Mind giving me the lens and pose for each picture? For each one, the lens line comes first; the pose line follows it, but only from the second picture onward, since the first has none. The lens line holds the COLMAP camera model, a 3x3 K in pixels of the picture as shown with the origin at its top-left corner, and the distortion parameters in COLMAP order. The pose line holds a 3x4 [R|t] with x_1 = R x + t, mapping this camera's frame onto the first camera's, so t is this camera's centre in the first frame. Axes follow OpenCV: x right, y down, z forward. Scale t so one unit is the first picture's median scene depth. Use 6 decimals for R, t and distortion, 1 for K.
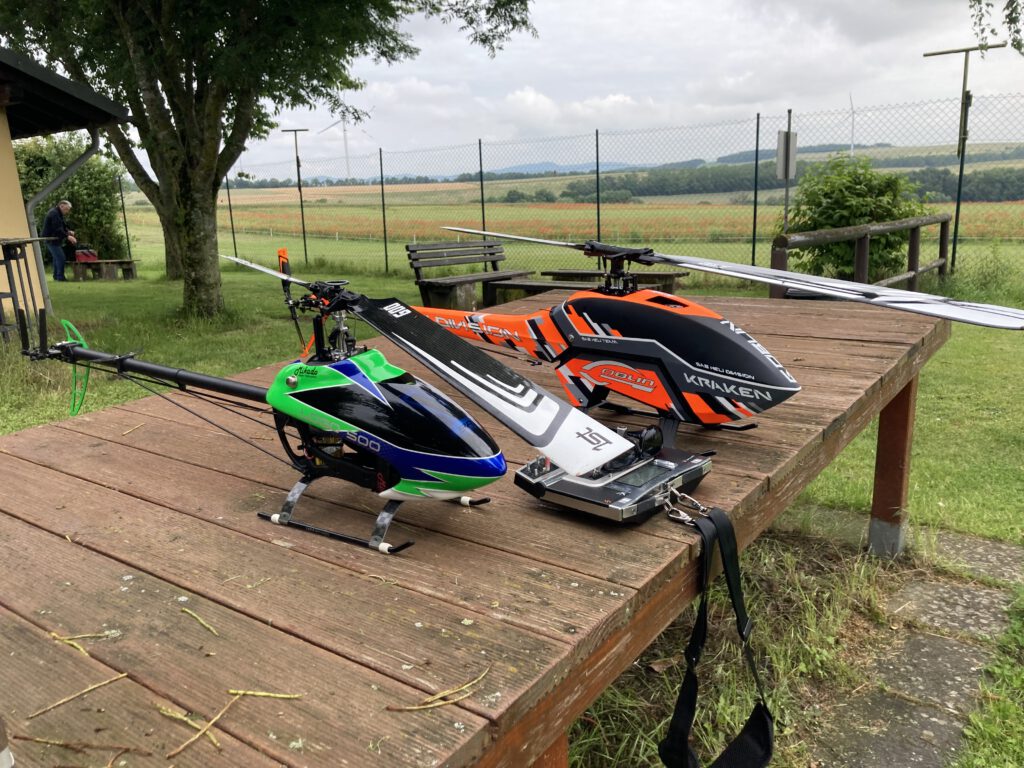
lens RADIAL K [[857.0, 0, 485.7], [0, 857.0, 380.7], [0, 0, 1]] dist [0.013951, 0.002483]
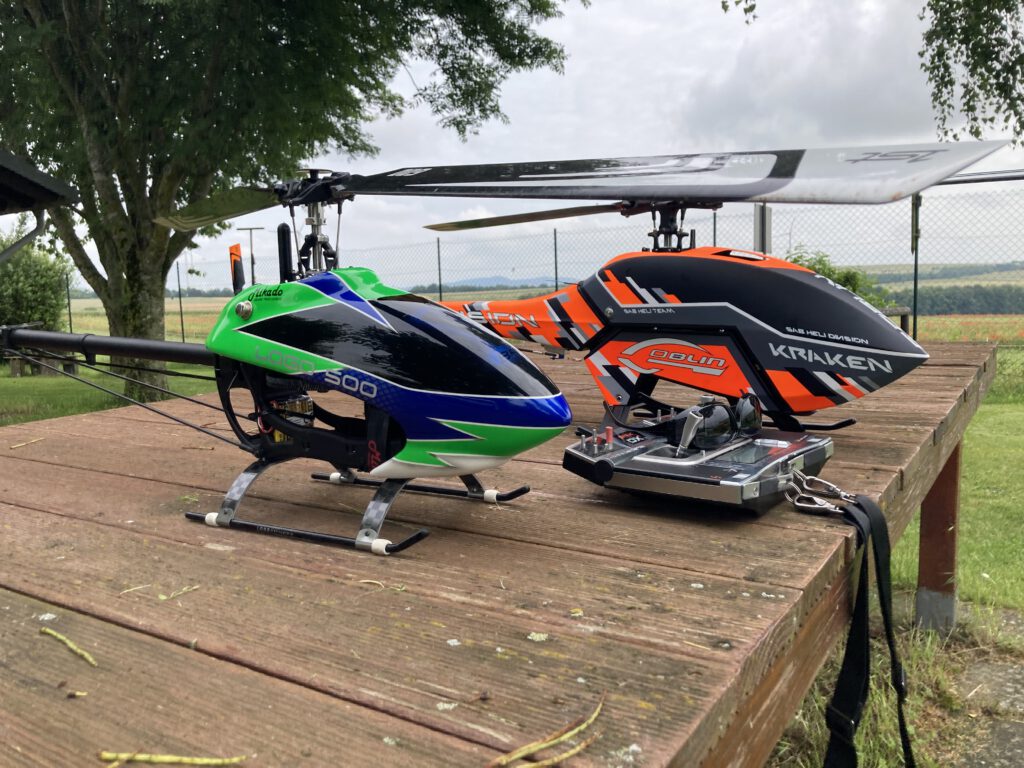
lens RADIAL K [[857.0, 0, 485.7], [0, 857.0, 380.7], [0, 0, 1]] dist [0.013951, 0.002483]
pose [[0.998362, 0.009666, 0.056395, -0.068788], [-0.002322, 0.991658, -0.128875, 0.139172], [-0.057171, 0.128533, 0.990056, 0.304939]]
